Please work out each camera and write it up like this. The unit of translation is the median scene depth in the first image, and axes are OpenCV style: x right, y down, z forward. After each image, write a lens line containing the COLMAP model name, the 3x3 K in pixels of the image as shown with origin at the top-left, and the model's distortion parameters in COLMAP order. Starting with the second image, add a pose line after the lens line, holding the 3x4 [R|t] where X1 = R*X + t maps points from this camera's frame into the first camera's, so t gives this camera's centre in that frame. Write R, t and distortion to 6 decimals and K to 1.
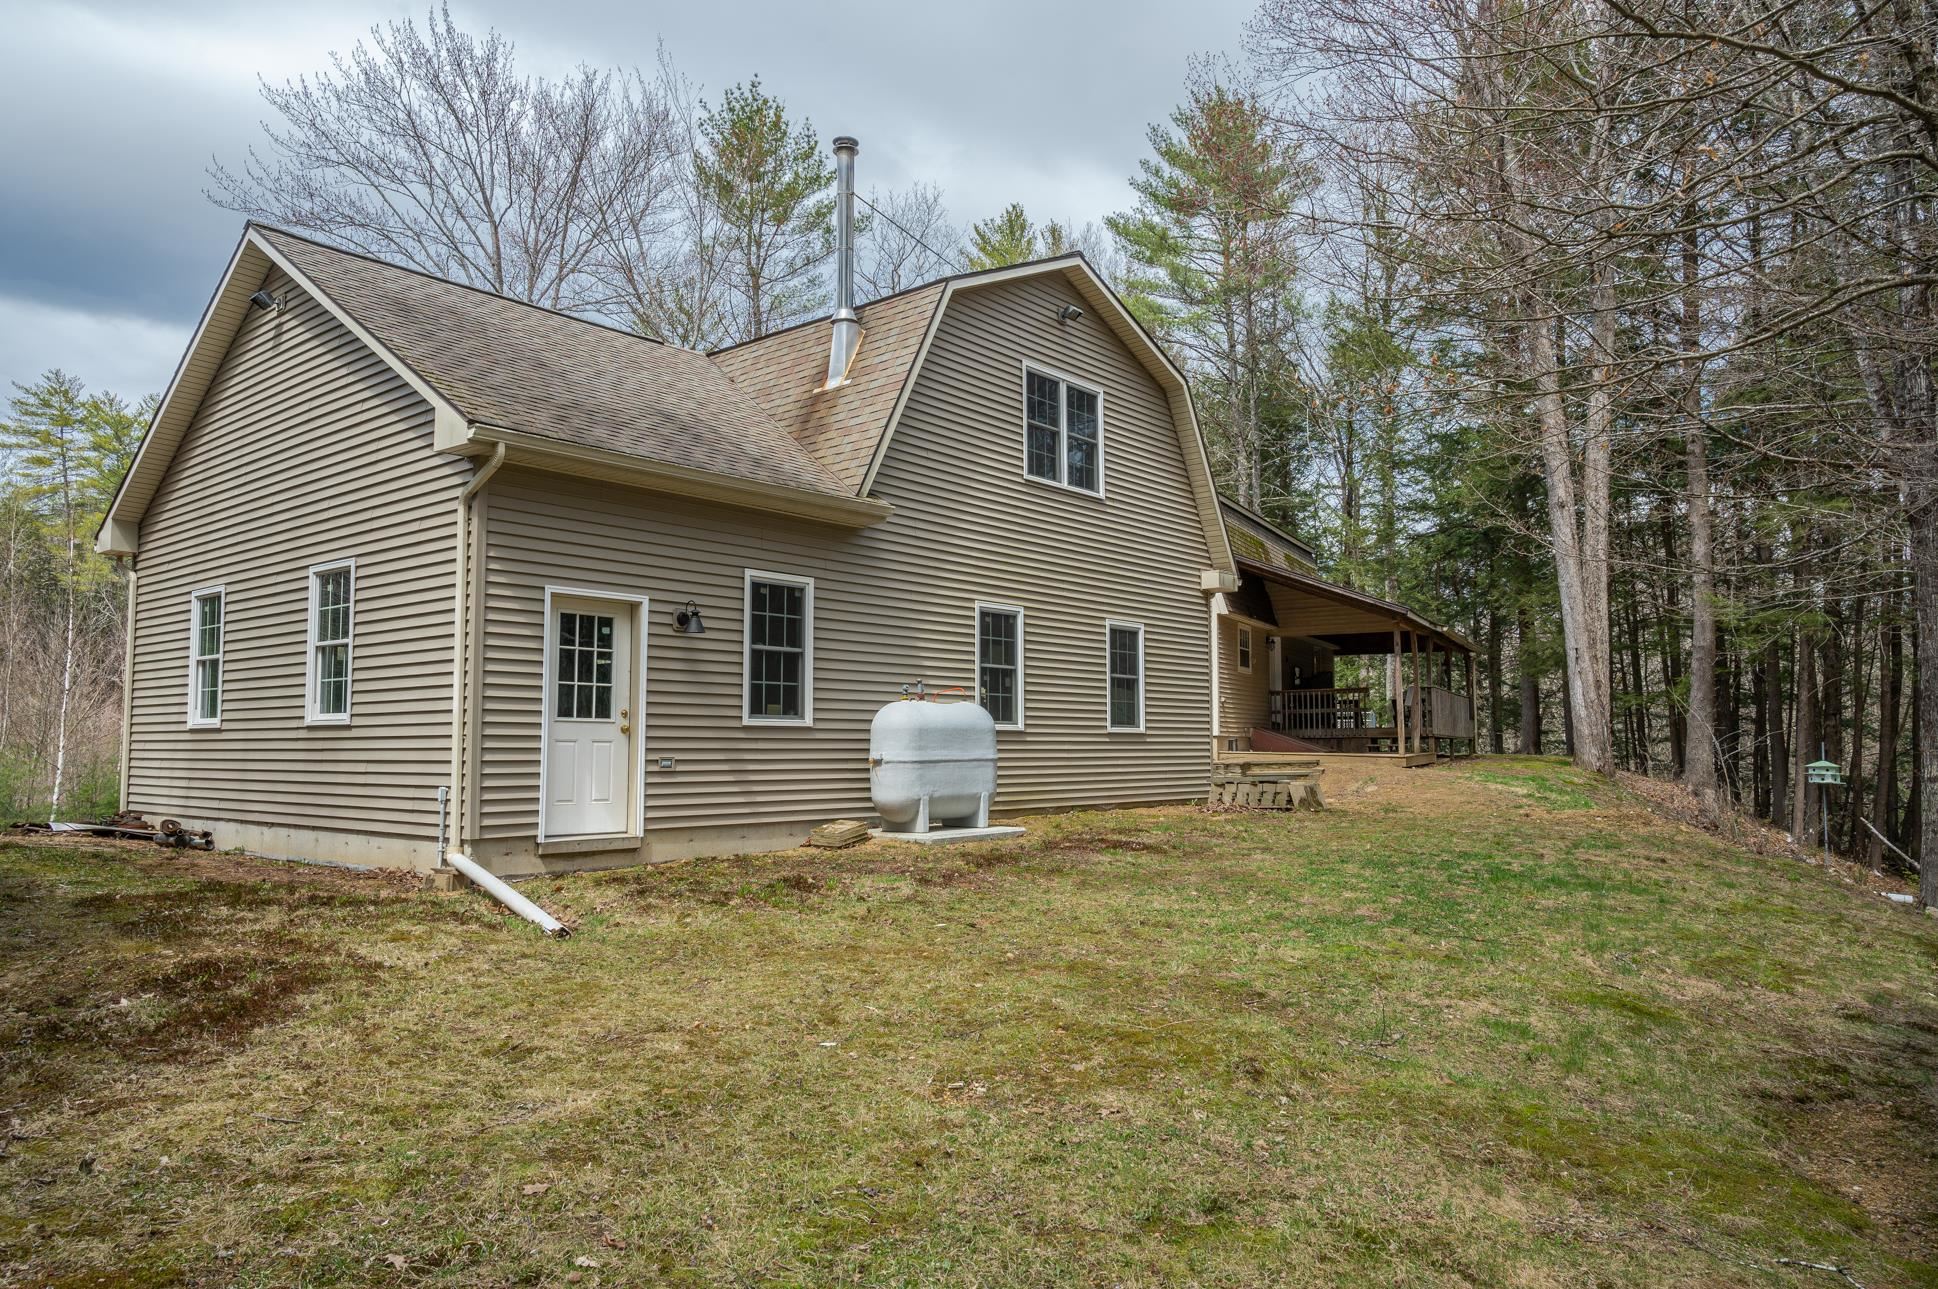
lens RADIAL K [[1292.8, 0, 969.0], [0, 1292.8, 644.5], [0, 0, 1]] dist [-0.001150, 0.000516]
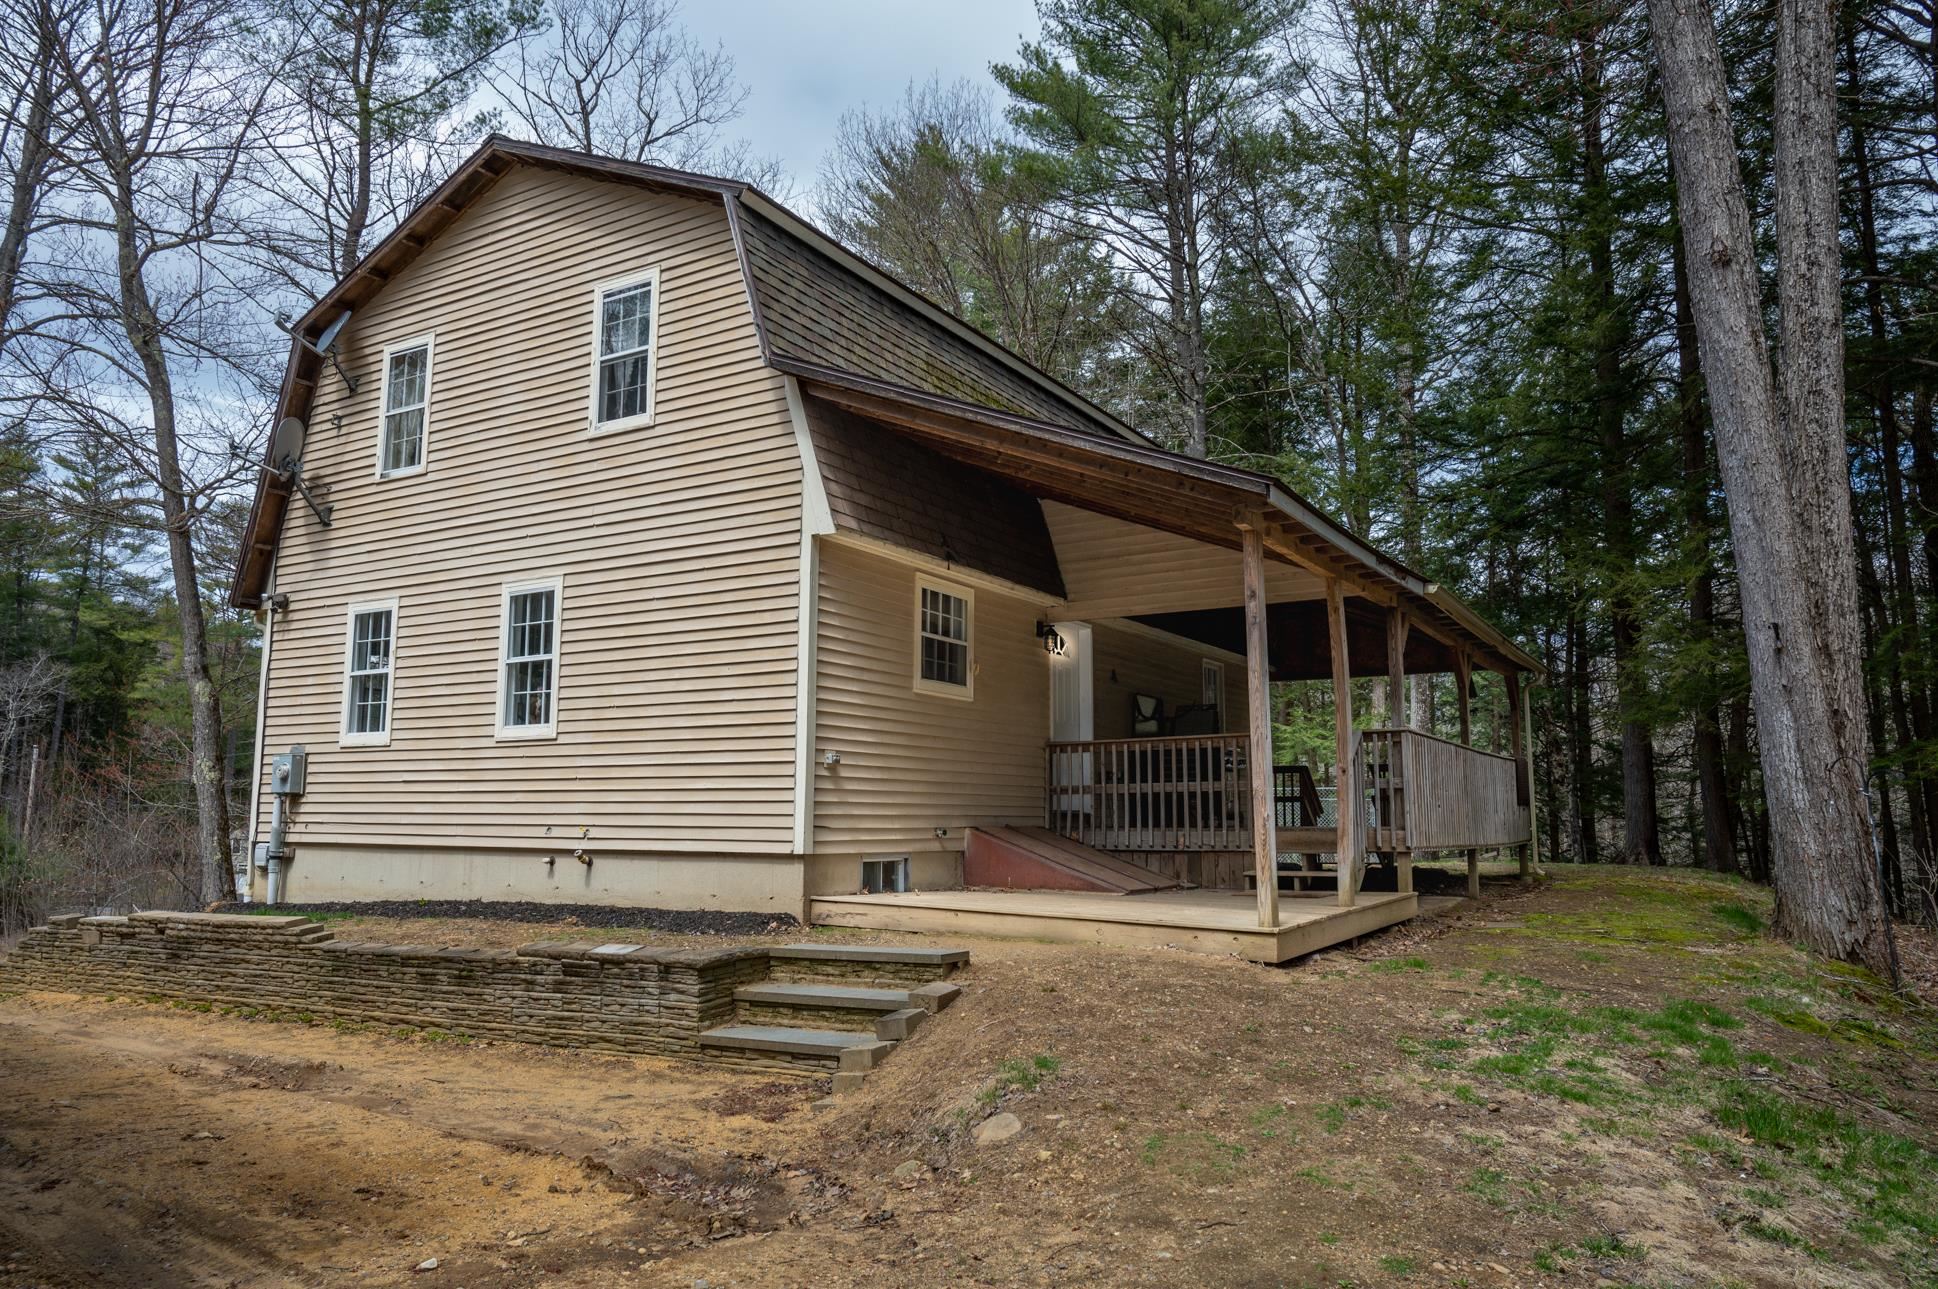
lens RADIAL K [[1292.8, 0, 969.0], [0, 1292.8, 644.5], [0, 0, 1]] dist [-0.001150, 0.000516]
pose [[0.998142, -0.003463, -0.060830, 0.246630], [0.000166, 0.998535, -0.054114, 0.027761], [0.060929, 0.054003, 0.996680, 0.583805]]
